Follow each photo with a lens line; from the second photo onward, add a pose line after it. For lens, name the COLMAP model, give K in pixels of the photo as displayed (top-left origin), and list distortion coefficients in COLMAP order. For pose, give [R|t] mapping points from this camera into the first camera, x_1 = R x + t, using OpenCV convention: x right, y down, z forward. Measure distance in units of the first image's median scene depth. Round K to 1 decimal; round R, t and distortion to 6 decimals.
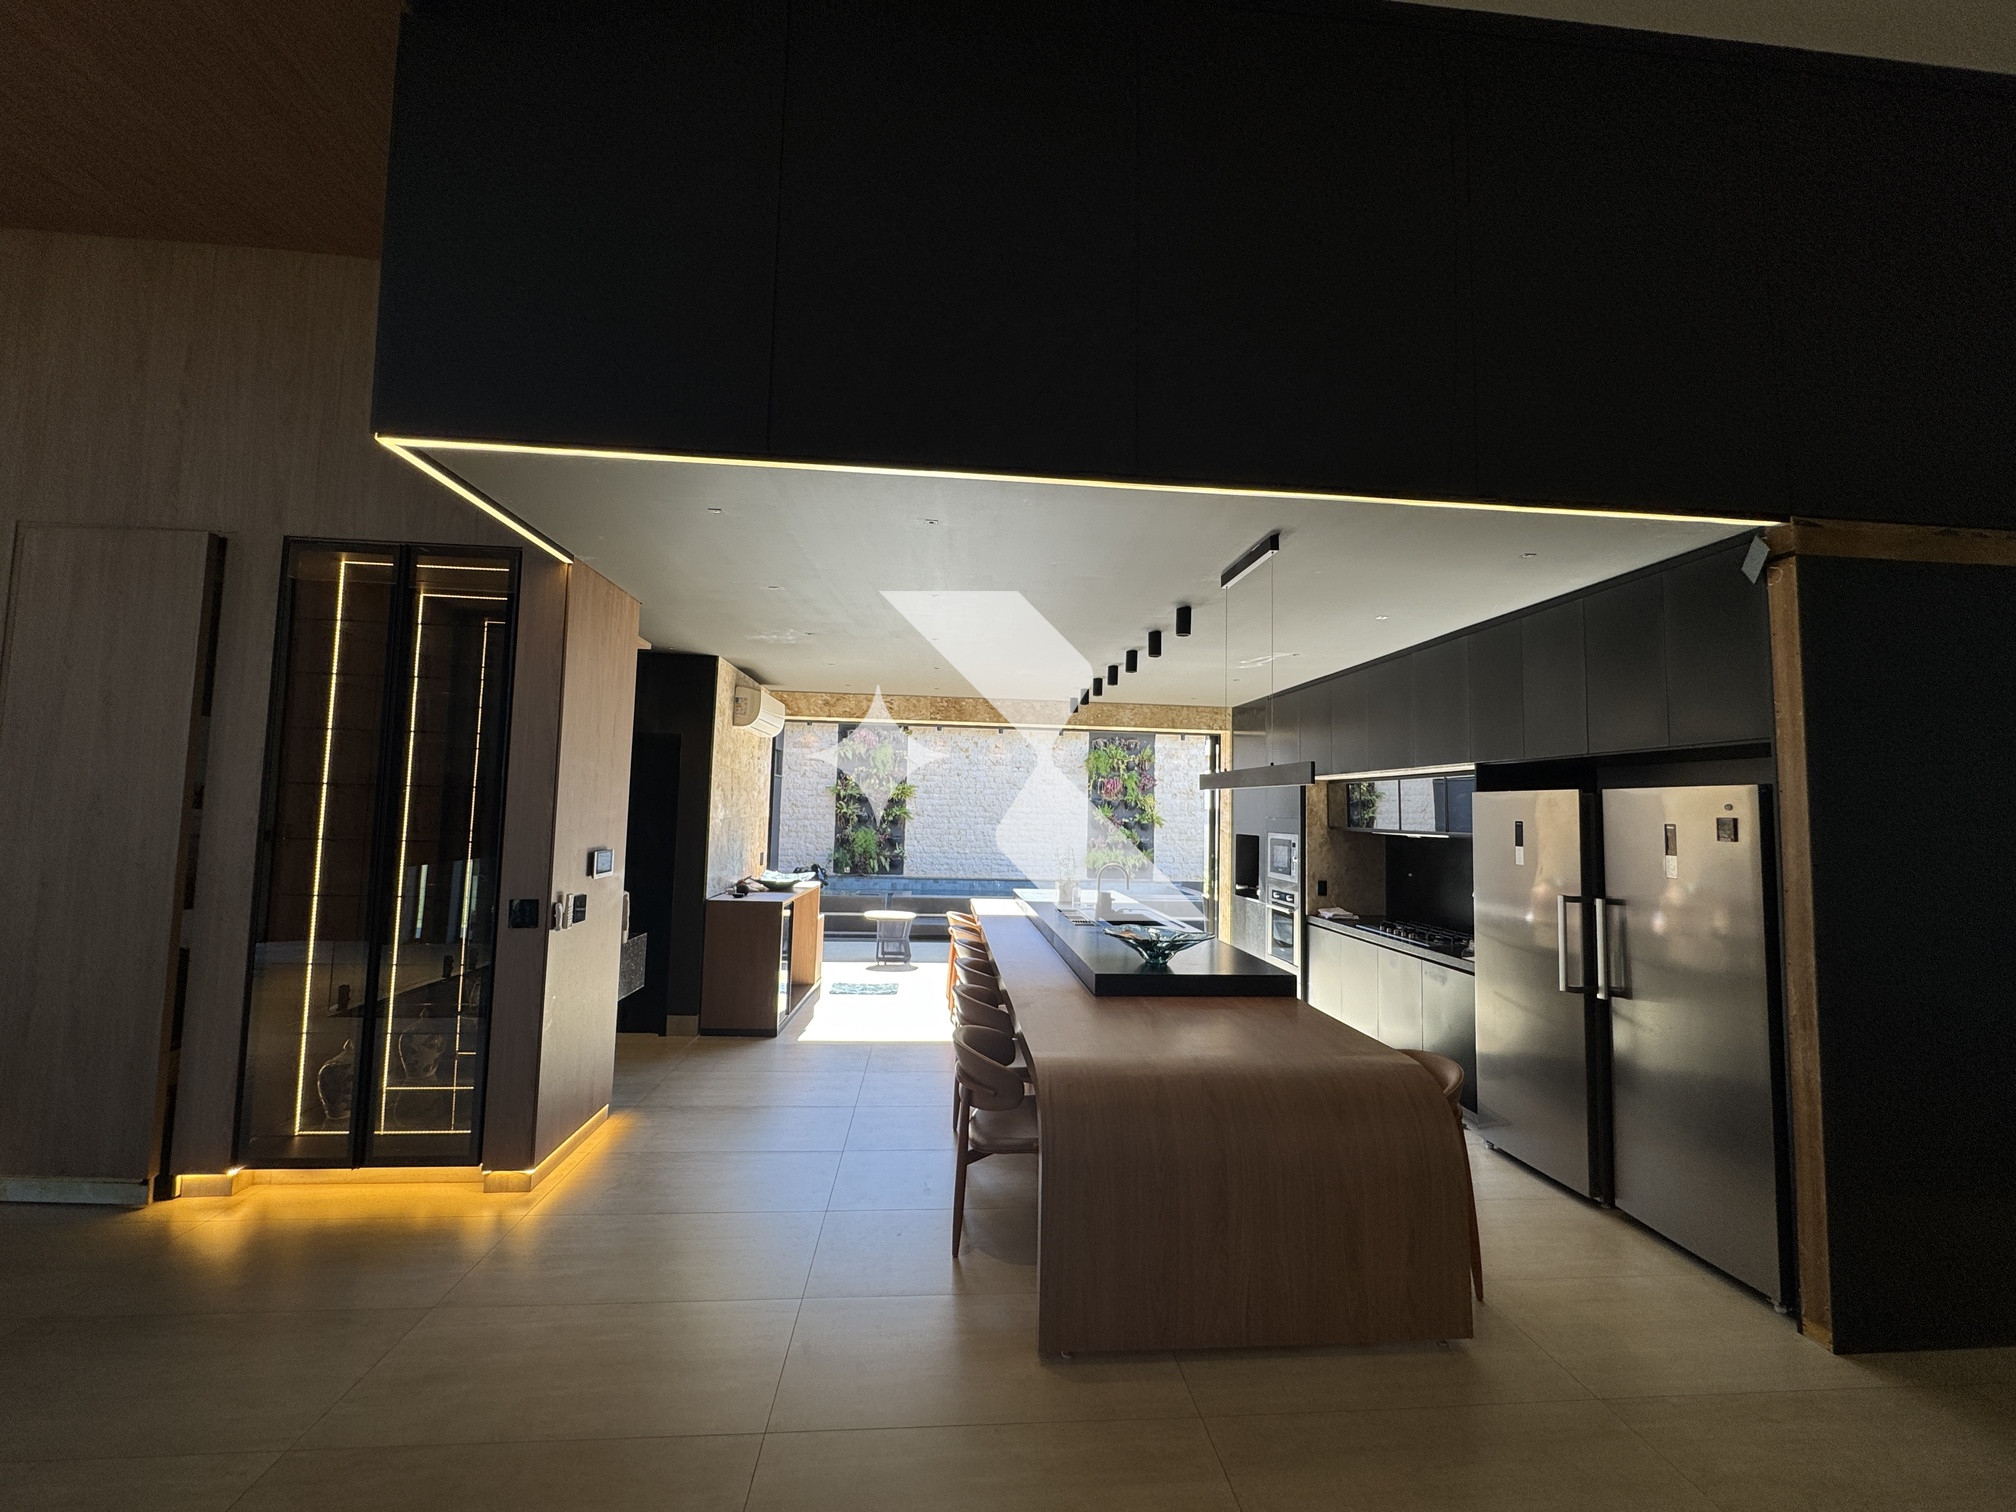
lens RADIAL K [[806.4, 0, 1009.8], [0, 806.4, 753.2], [0, 0, 1]] dist [-0.004296, 0.000174]
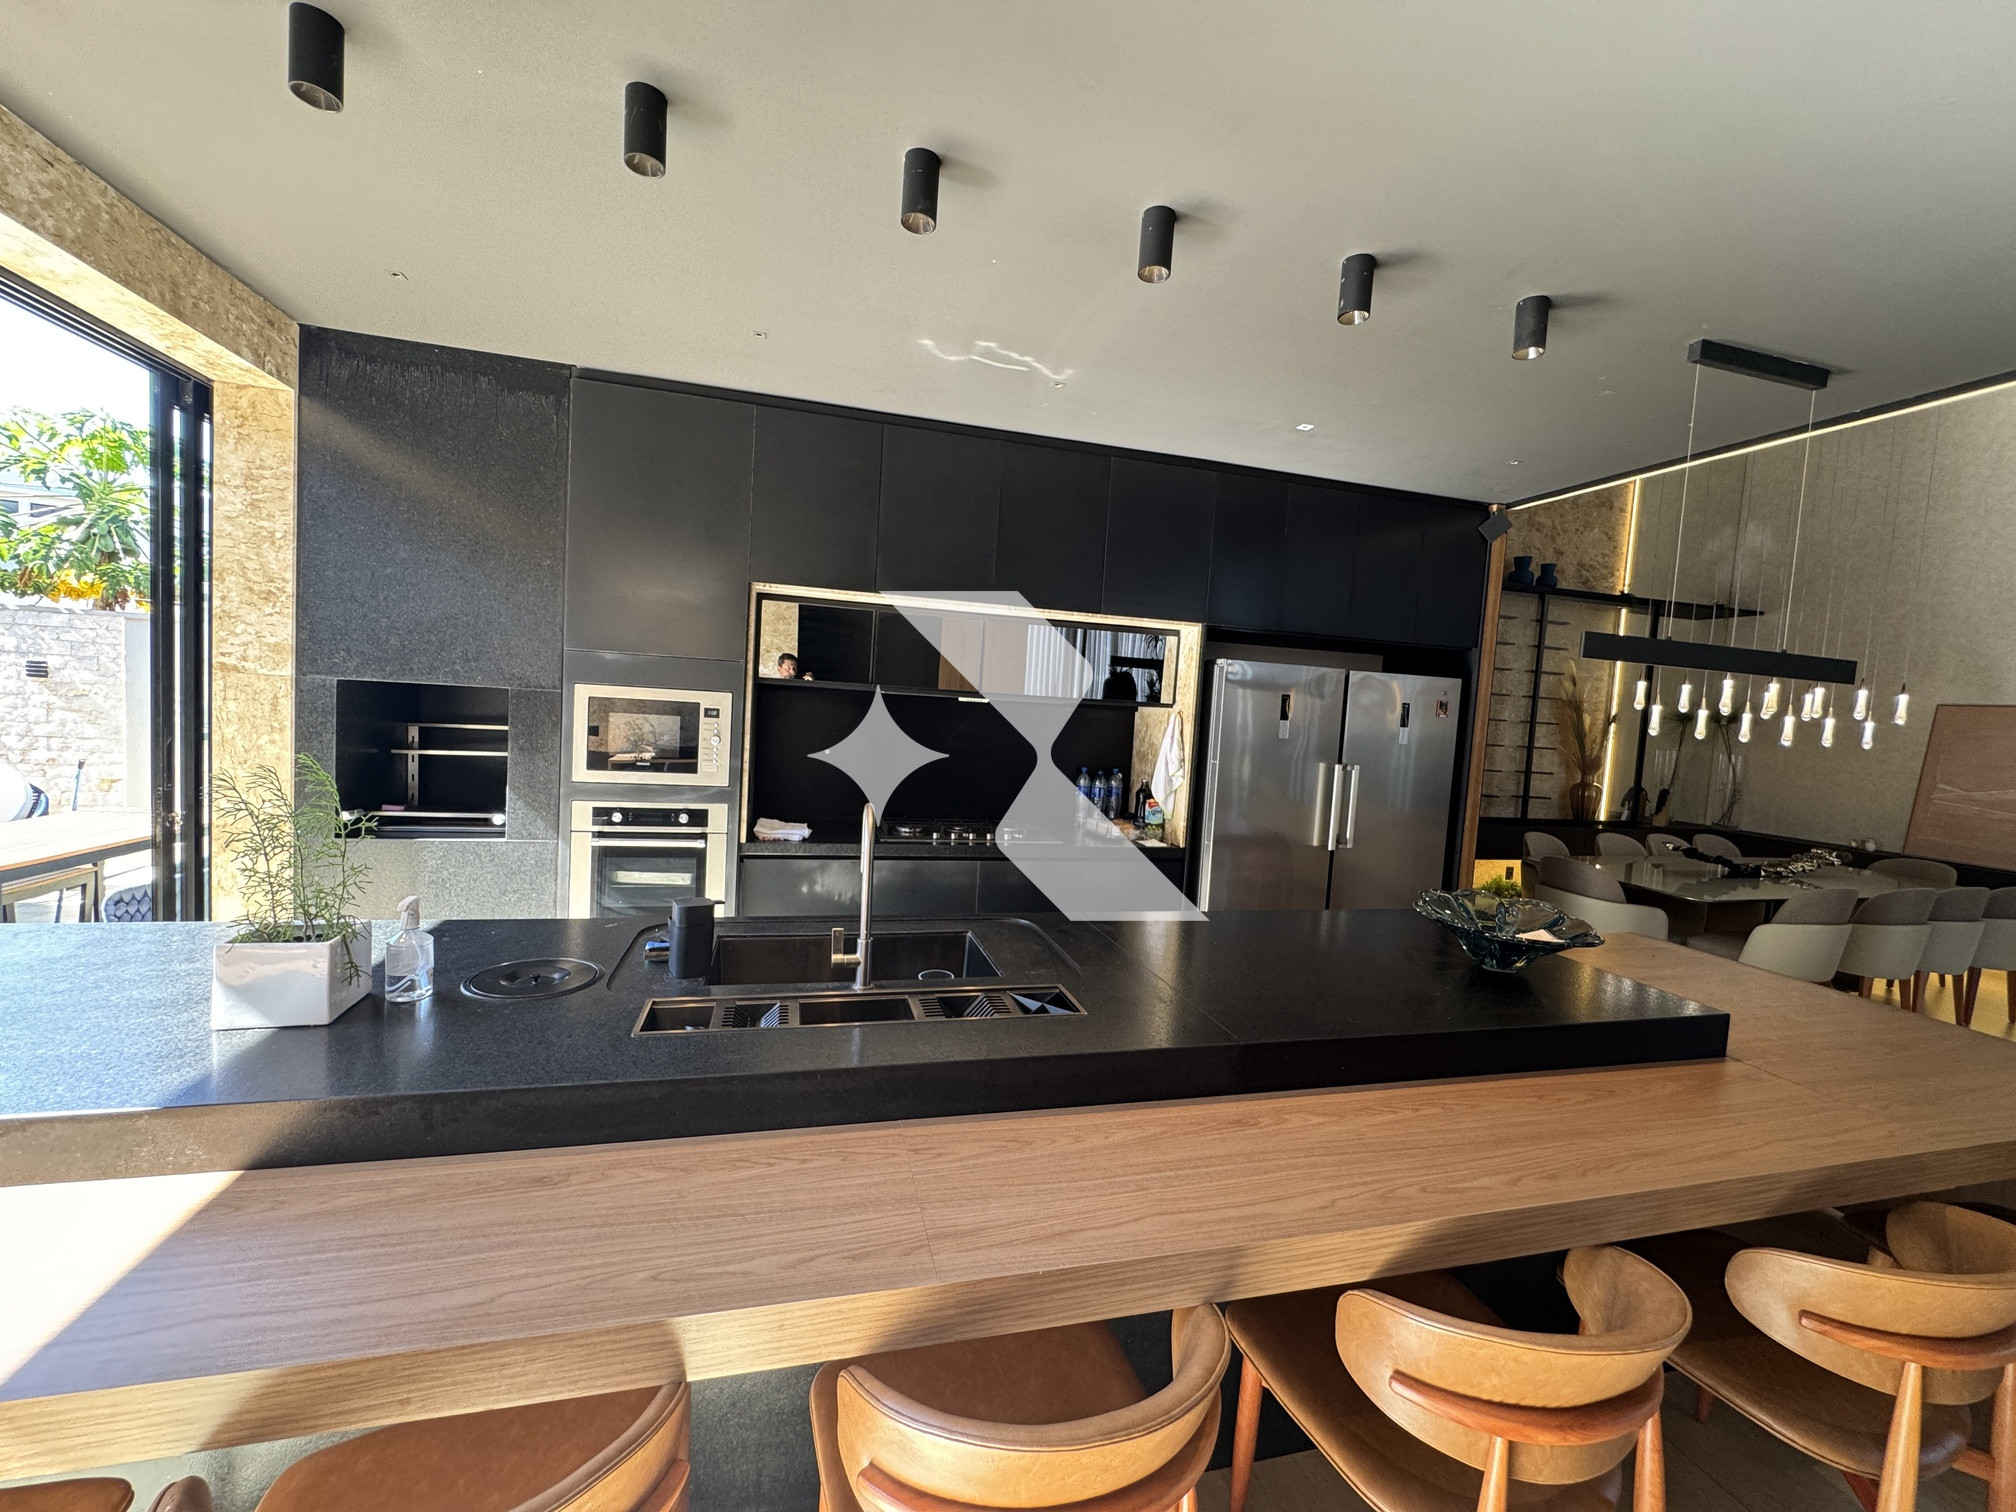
lens RADIAL K [[806.4, 0, 1009.3], [0, 806.4, 754.5], [0, 0, 1]] dist [-0.004296, 0.000174]
pose [[-0.166439, -0.097068, 0.981262, -0.178200], [-0.132832, 0.988279, 0.075231, 0.078714], [-0.977064, -0.117822, -0.177382, 0.923525]]
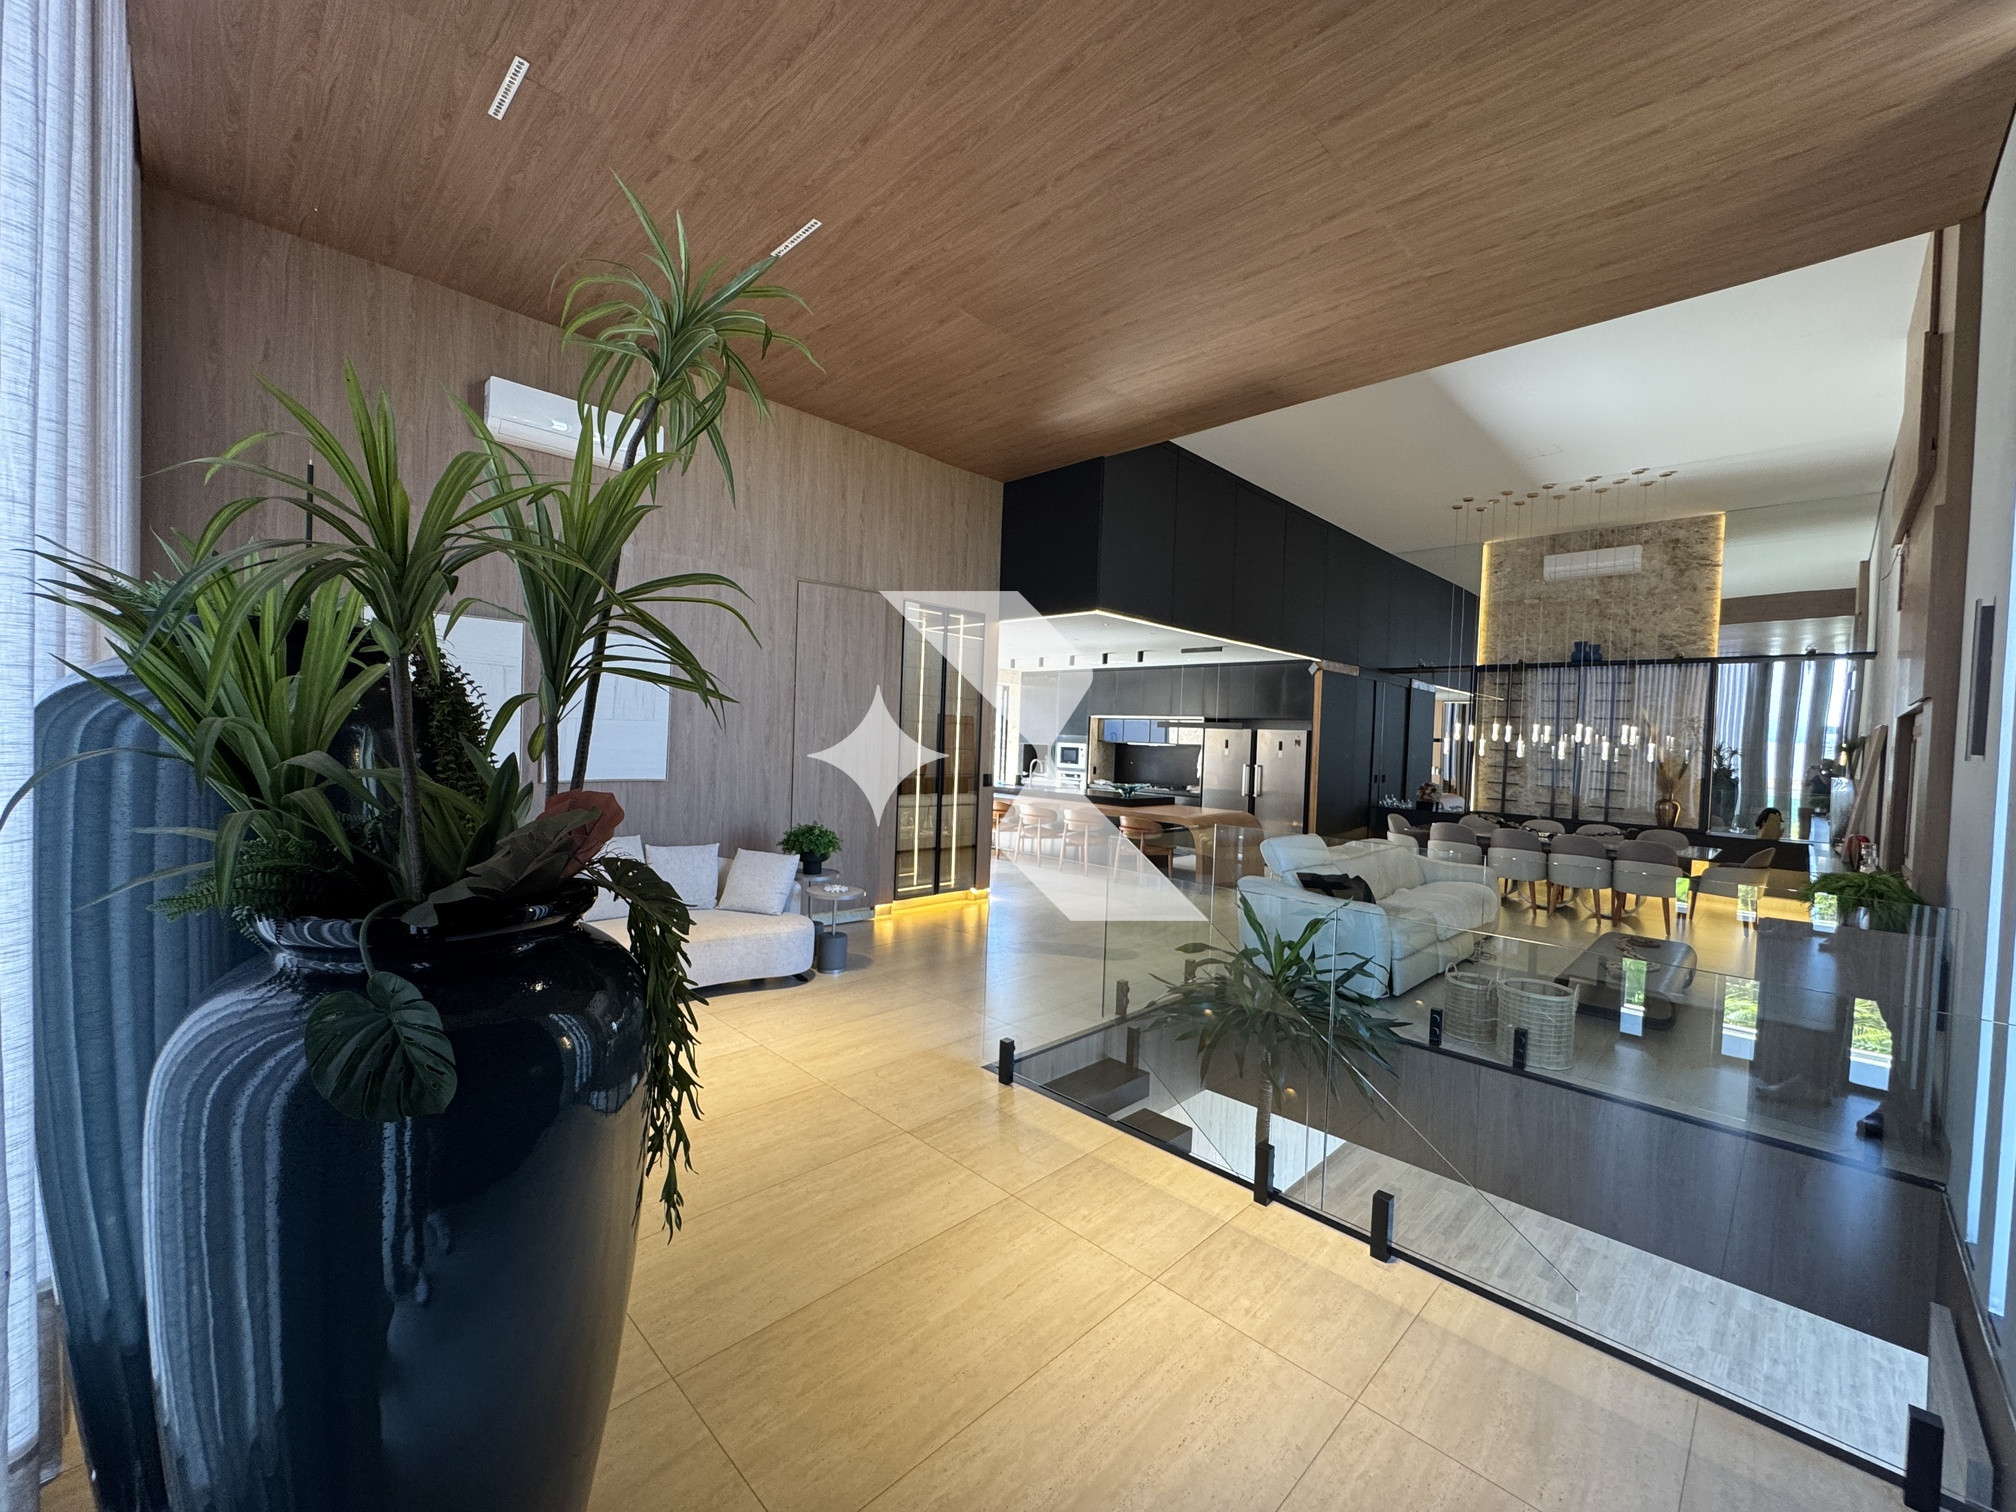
lens RADIAL K [[806.4, 0, 1007.8], [0, 806.4, 757.5], [0, 0, 1]] dist [-0.004296, 0.000174]
pose [[0.765126, -0.012076, 0.643767, -1.089068], [-0.063659, 0.993507, 0.094296, -0.043214], [-0.640726, -0.113130, 0.759390, -0.403804]]
